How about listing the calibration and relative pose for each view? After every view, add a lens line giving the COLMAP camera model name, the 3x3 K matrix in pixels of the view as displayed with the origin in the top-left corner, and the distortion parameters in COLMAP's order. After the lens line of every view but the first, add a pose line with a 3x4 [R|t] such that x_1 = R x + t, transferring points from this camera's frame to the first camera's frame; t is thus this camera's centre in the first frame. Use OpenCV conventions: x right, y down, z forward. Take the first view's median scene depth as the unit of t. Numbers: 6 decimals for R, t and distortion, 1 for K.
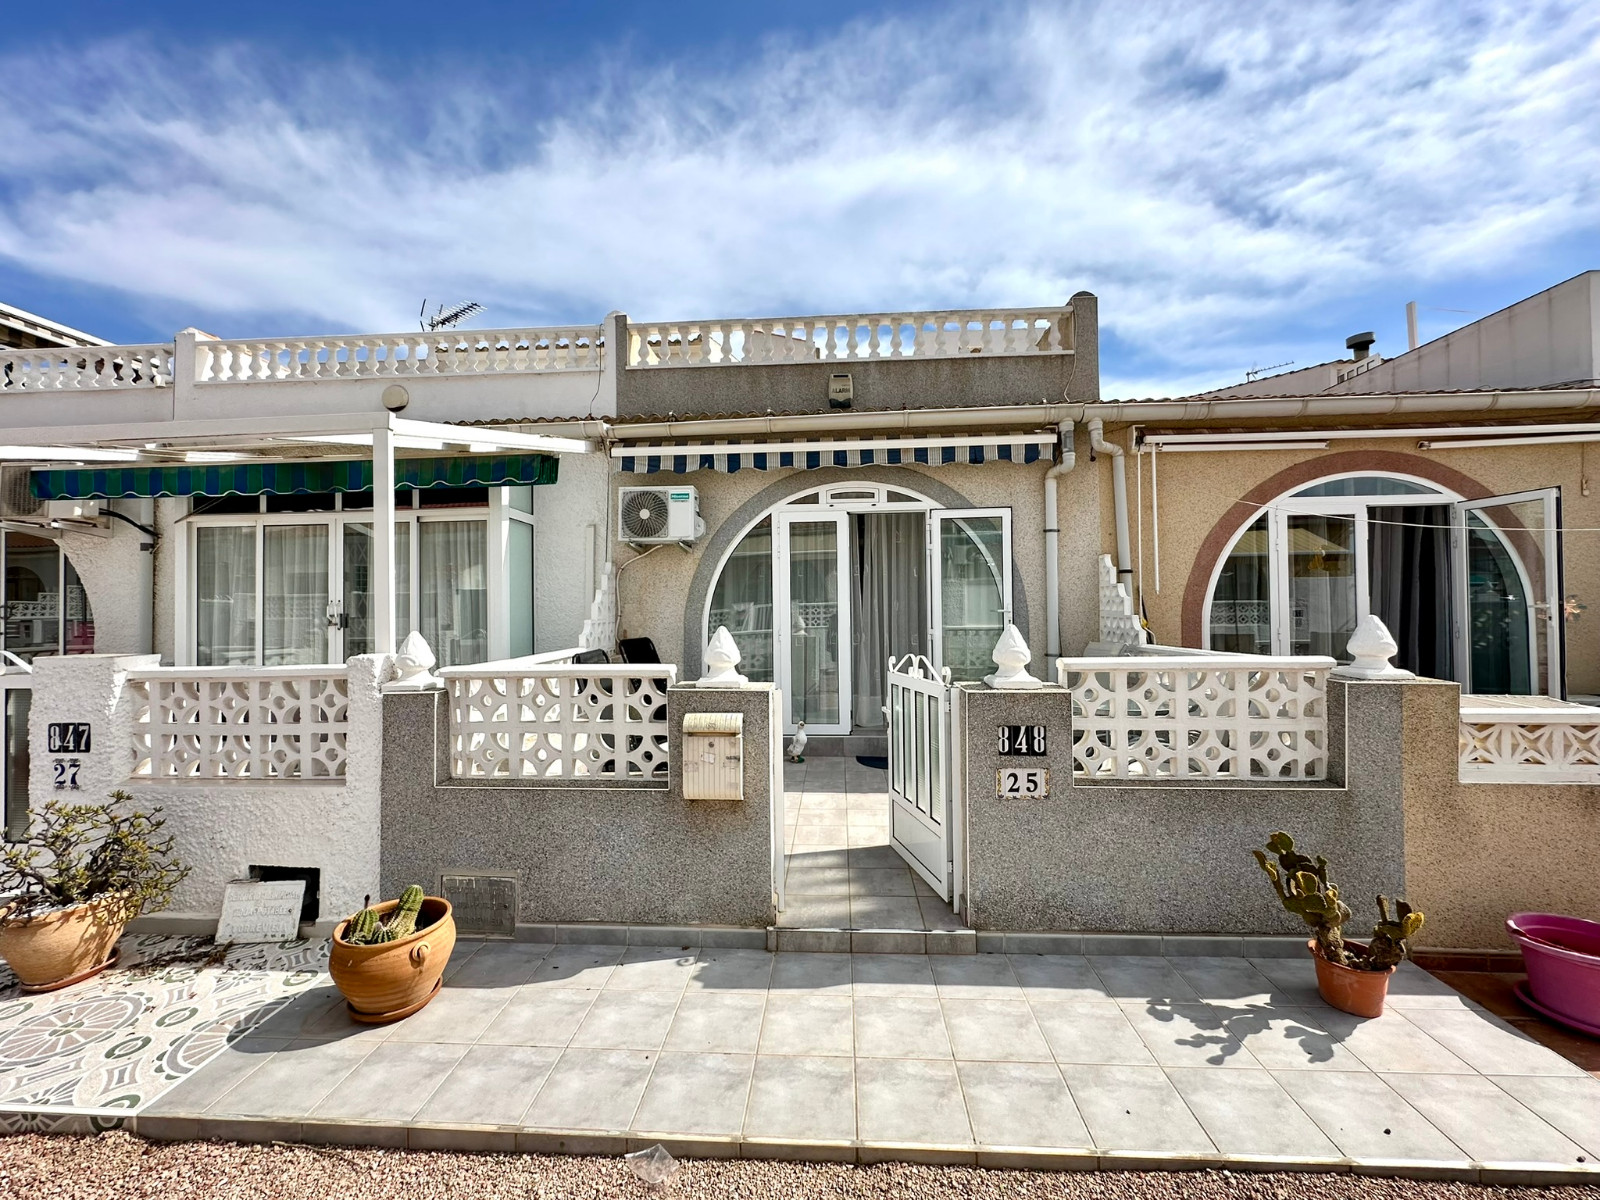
lens RADIAL K [[639.8, 0, 799.4], [0, 639.8, 600.7], [0, 0, 1]] dist [-0.004274, 0.000204]
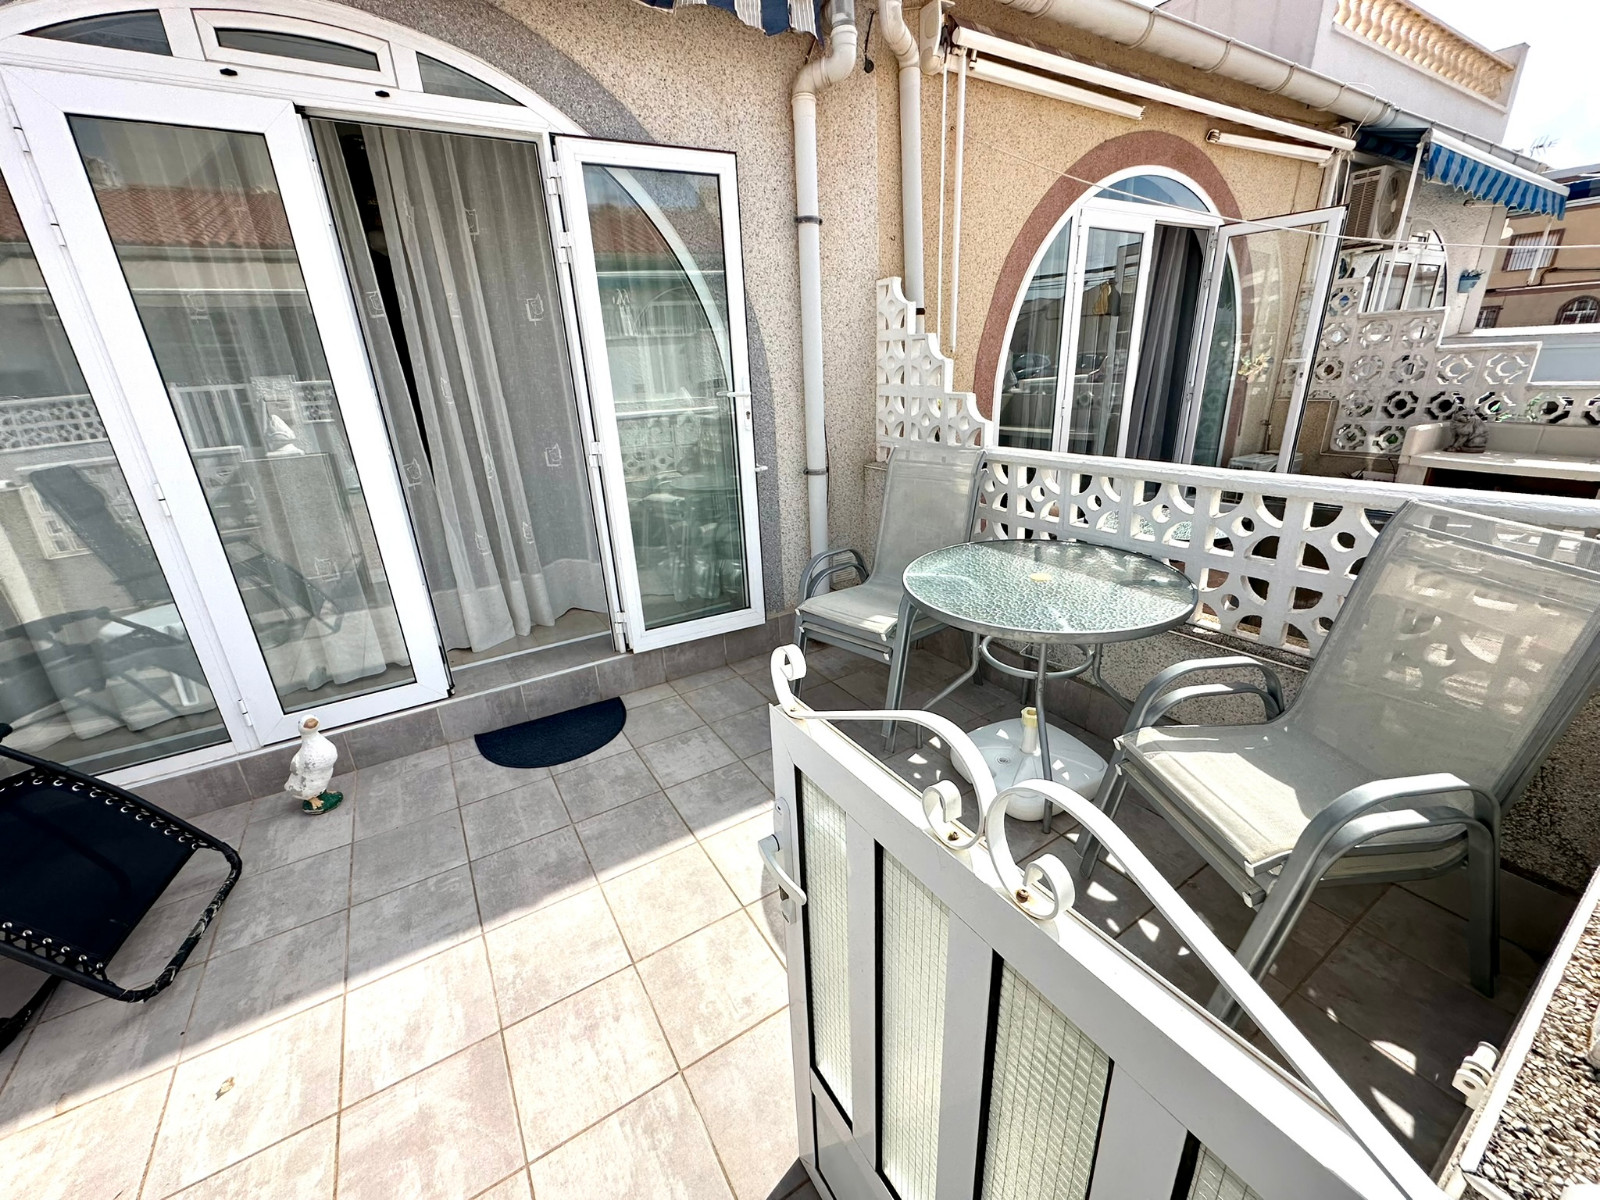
lens RADIAL K [[639.8, 0, 799.4], [0, 639.8, 600.7], [0, 0, 1]] dist [-0.004274, 0.000204]
pose [[0.814560, -0.222495, 0.535713, 0.054436], [0.029989, 0.938434, 0.344155, -0.002853], [-0.579304, -0.264270, 0.771083, 0.533718]]
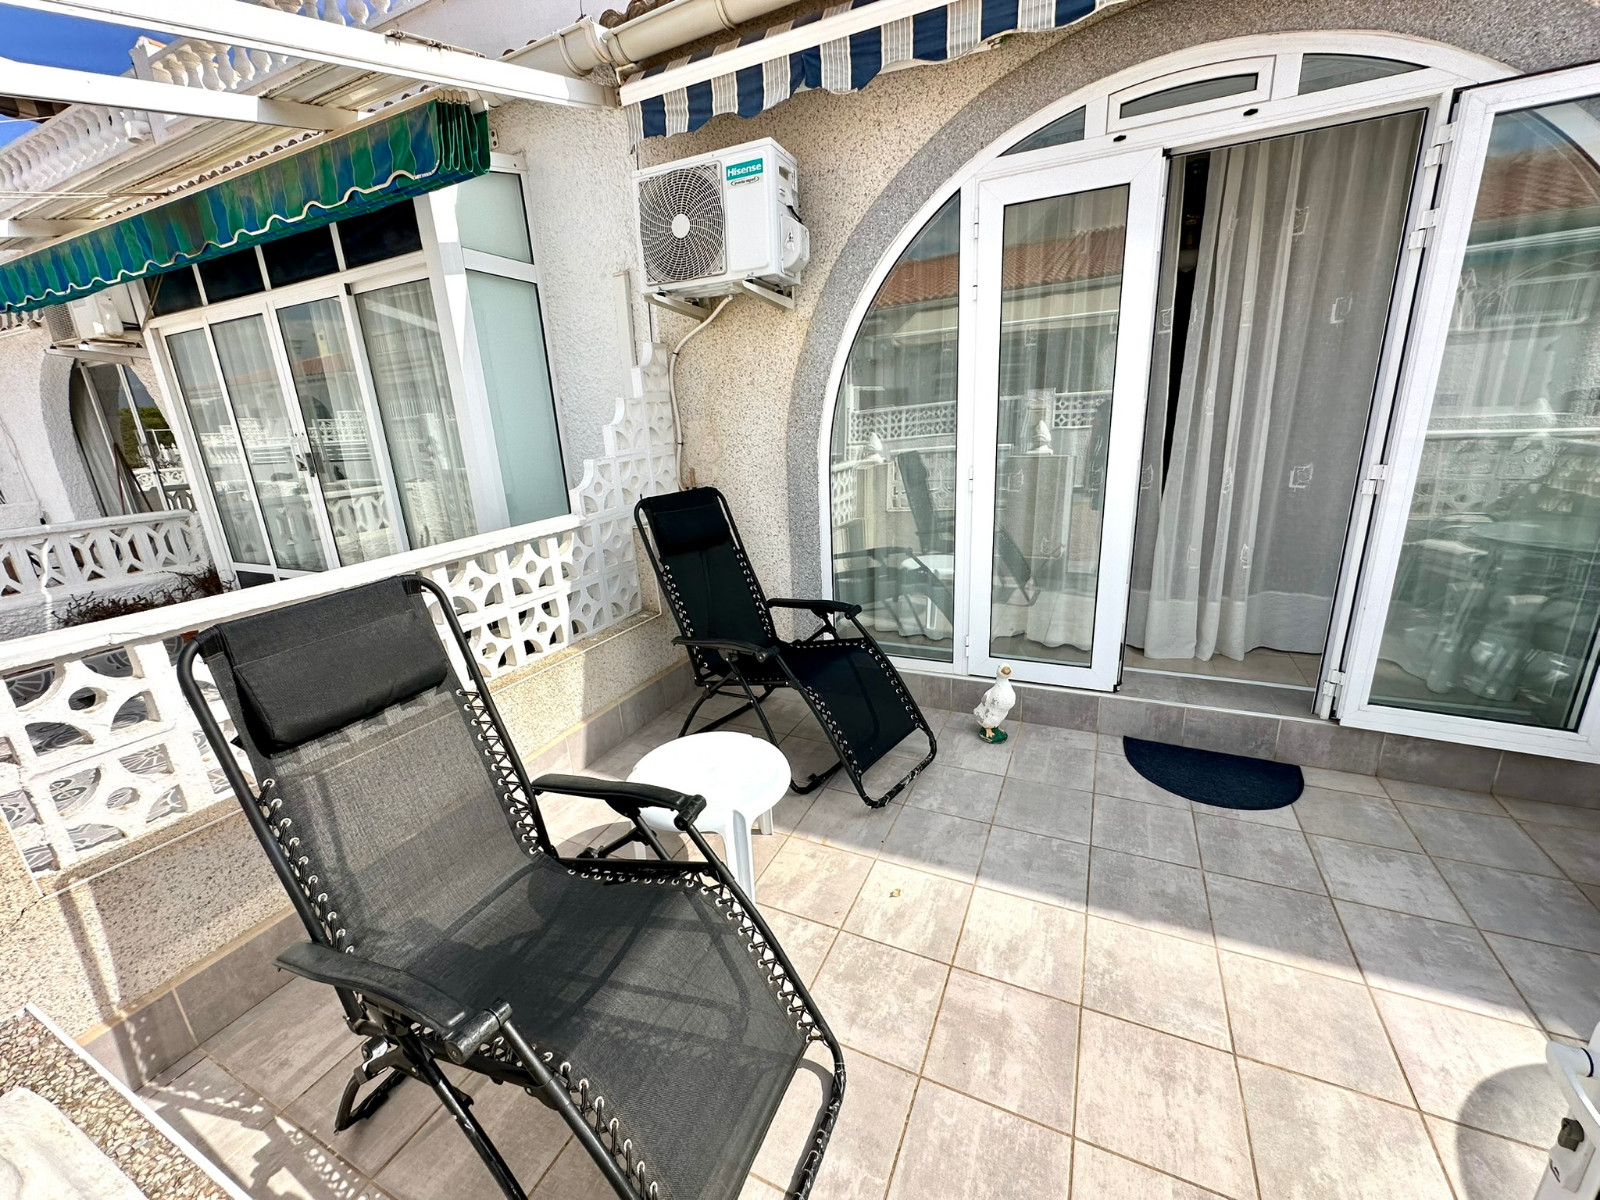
lens RADIAL K [[639.8, 0, 799.4], [0, 639.8, 600.7], [0, 0, 1]] dist [-0.004274, 0.000204]
pose [[0.928294, 0.069808, -0.365236, 0.031352], [0.042512, 0.955856, 0.290742, -0.003201], [0.369409, -0.285421, 0.884348, 0.521715]]
